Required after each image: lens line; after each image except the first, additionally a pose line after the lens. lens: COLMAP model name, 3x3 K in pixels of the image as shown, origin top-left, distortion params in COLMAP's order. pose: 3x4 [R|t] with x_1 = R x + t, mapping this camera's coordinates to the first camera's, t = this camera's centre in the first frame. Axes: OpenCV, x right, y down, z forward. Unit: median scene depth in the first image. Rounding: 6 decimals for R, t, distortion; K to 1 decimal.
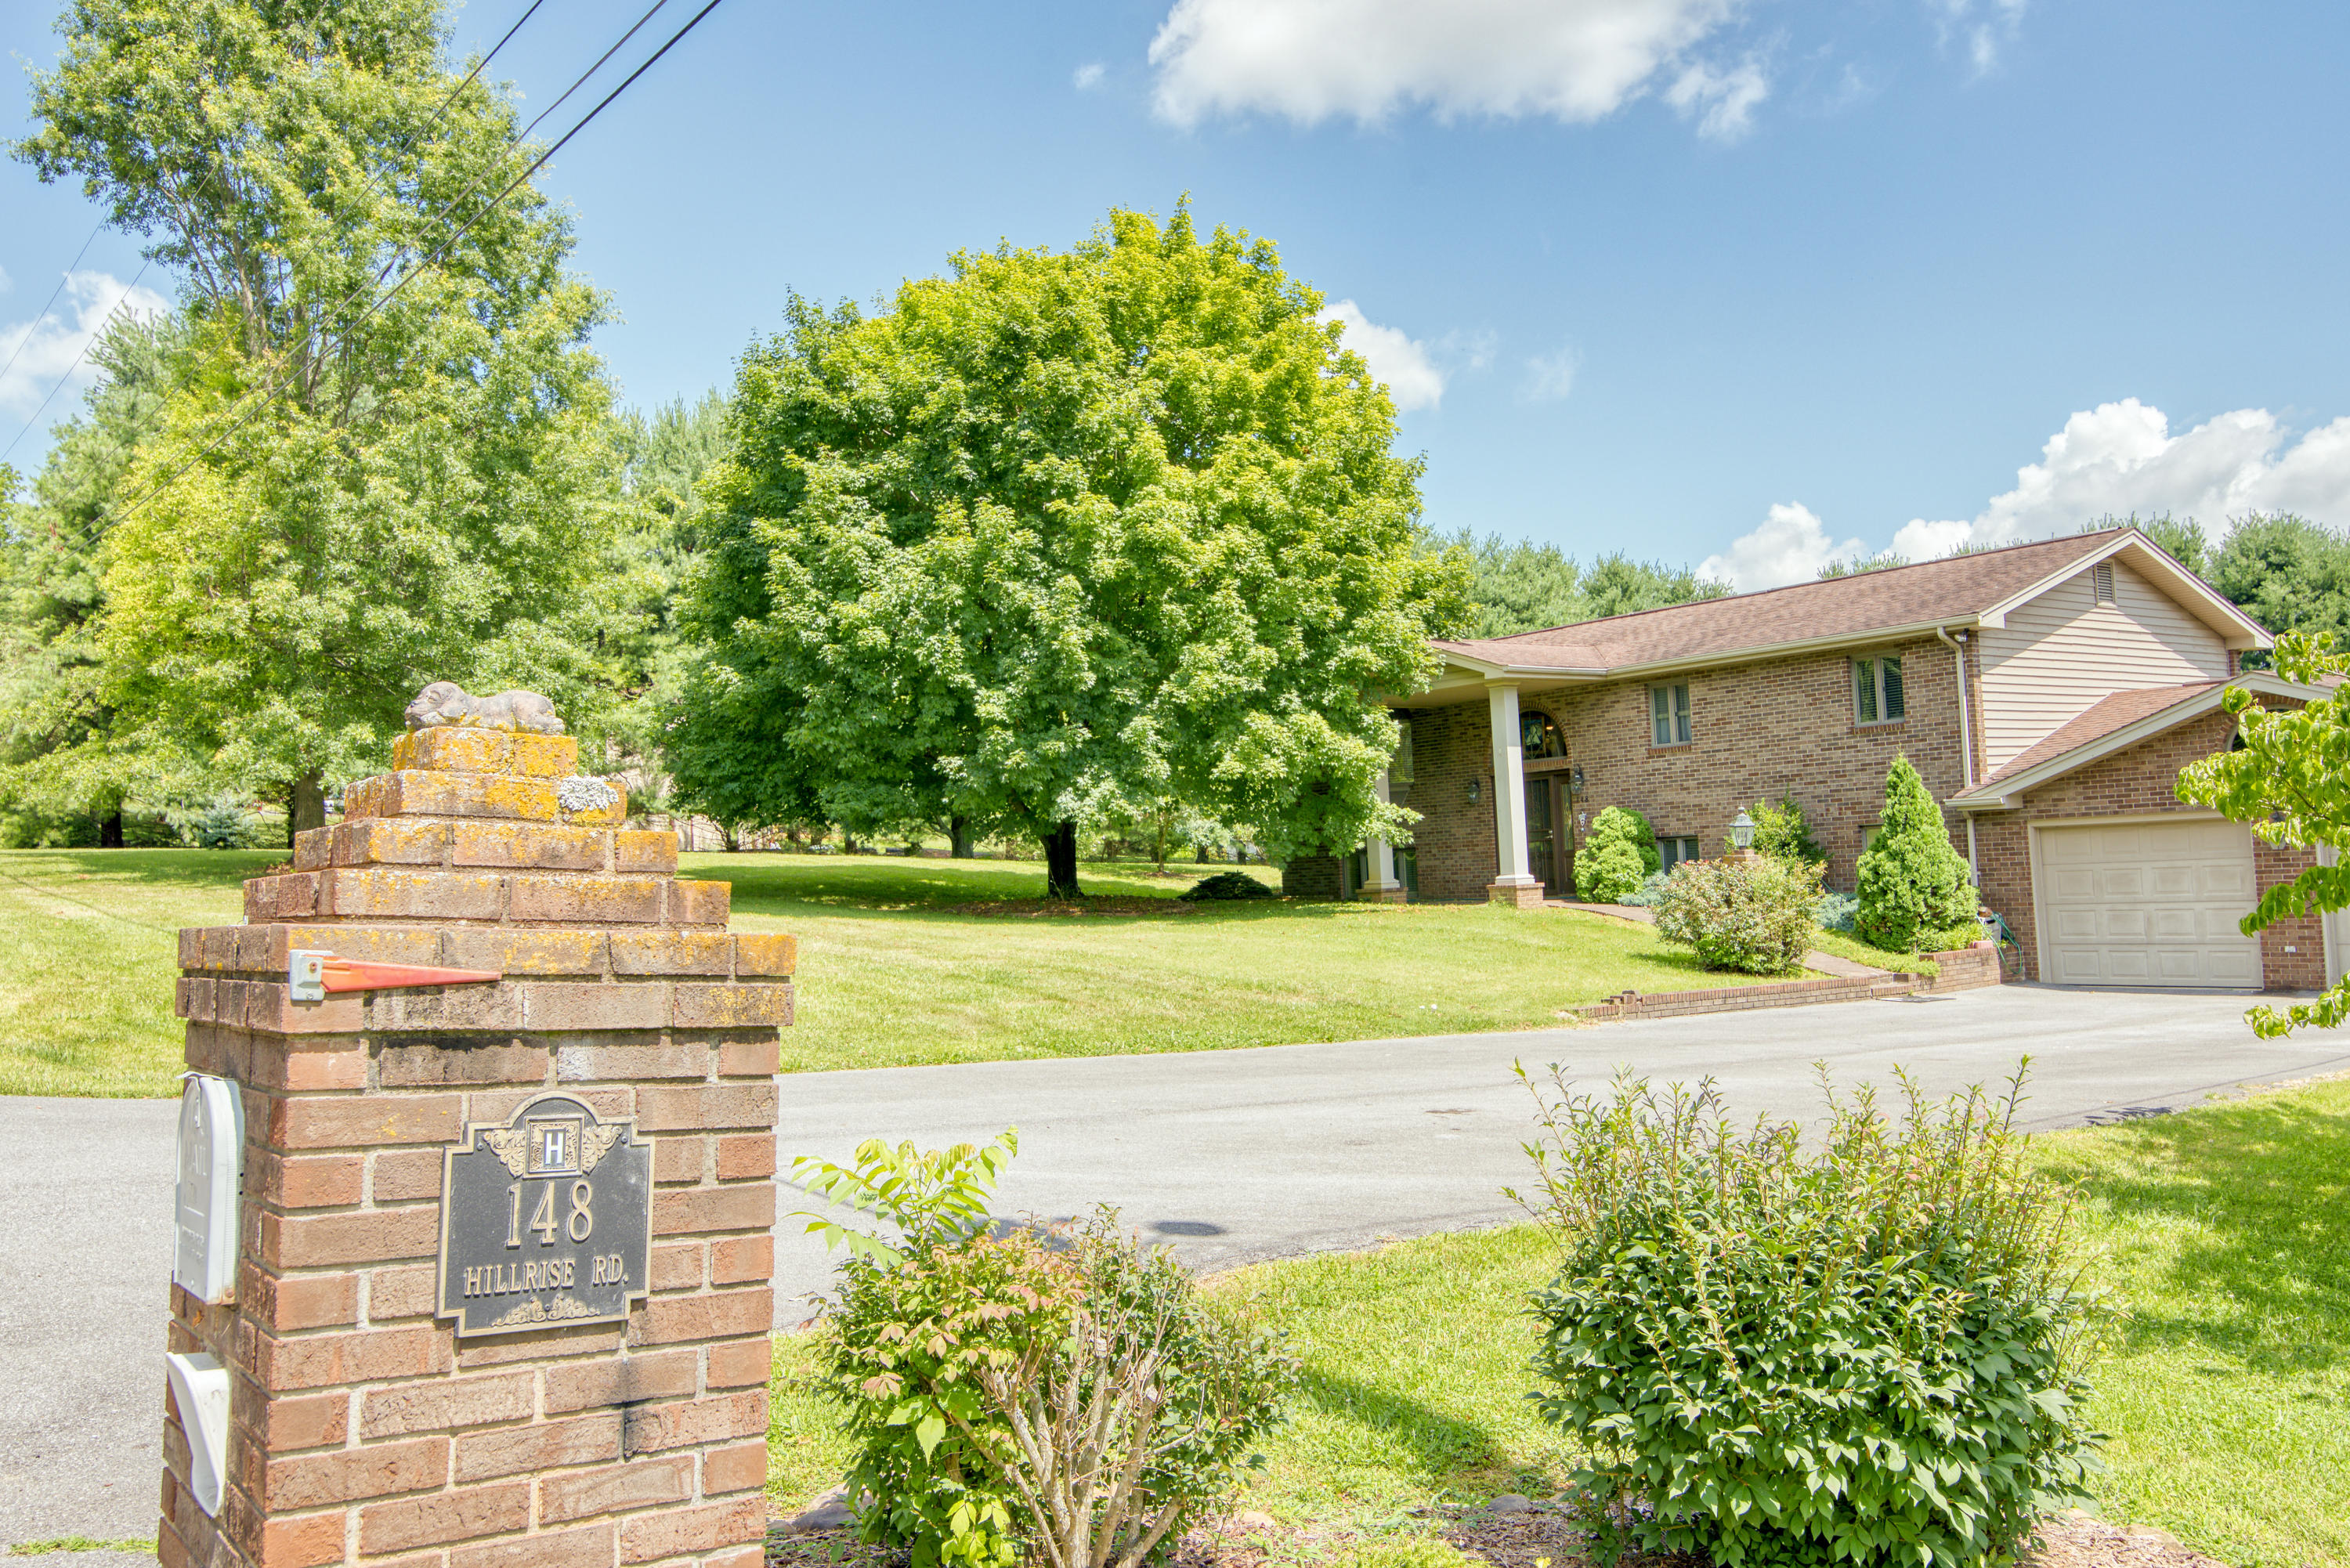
lens RADIAL K [[1924.7, 0, 1175.0], [0, 1924.7, 784.0], [0, 0, 1]] dist [-0.000284, 0.000337]
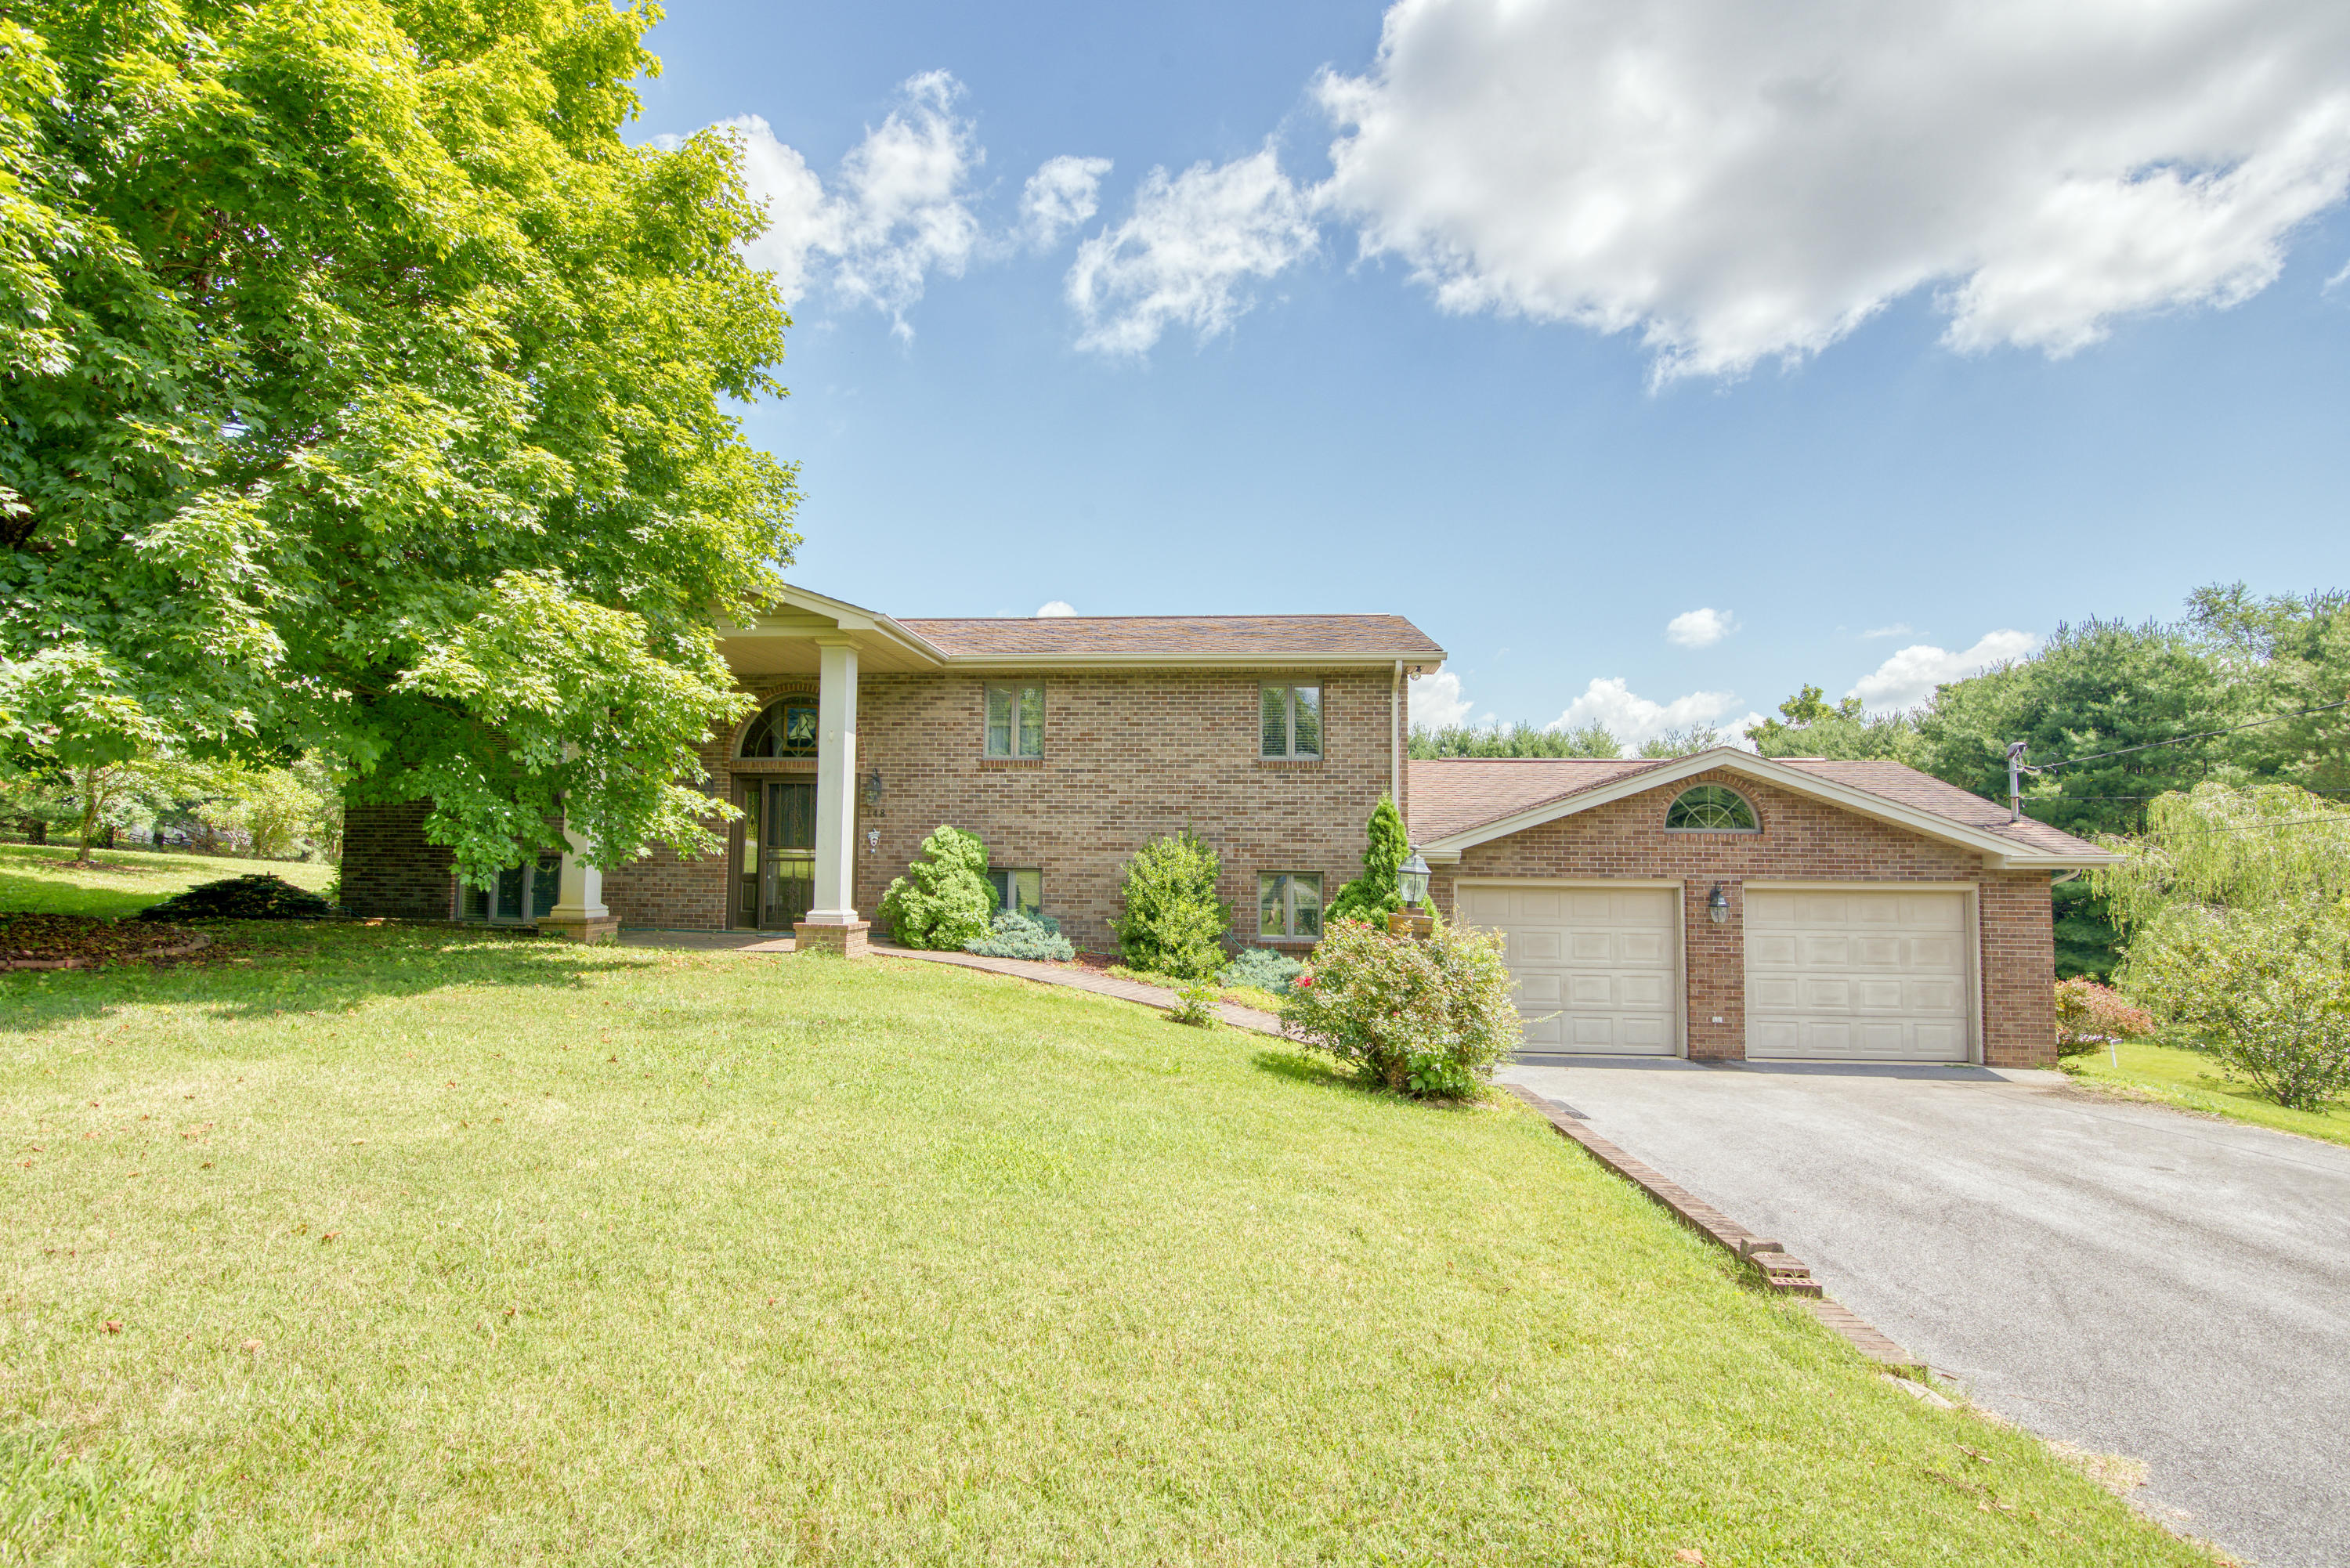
lens RADIAL K [[1078.7, 0, 1175.0], [0, 1078.7, 784.0], [0, 0, 1]] dist [-0.011460, 0.000278]
pose [[0.679161, 0.112328, 0.725343, -0.033808], [-0.081292, 0.993652, -0.077762, 0.022170], [-0.729474, -0.006151, 0.683981, 0.645350]]
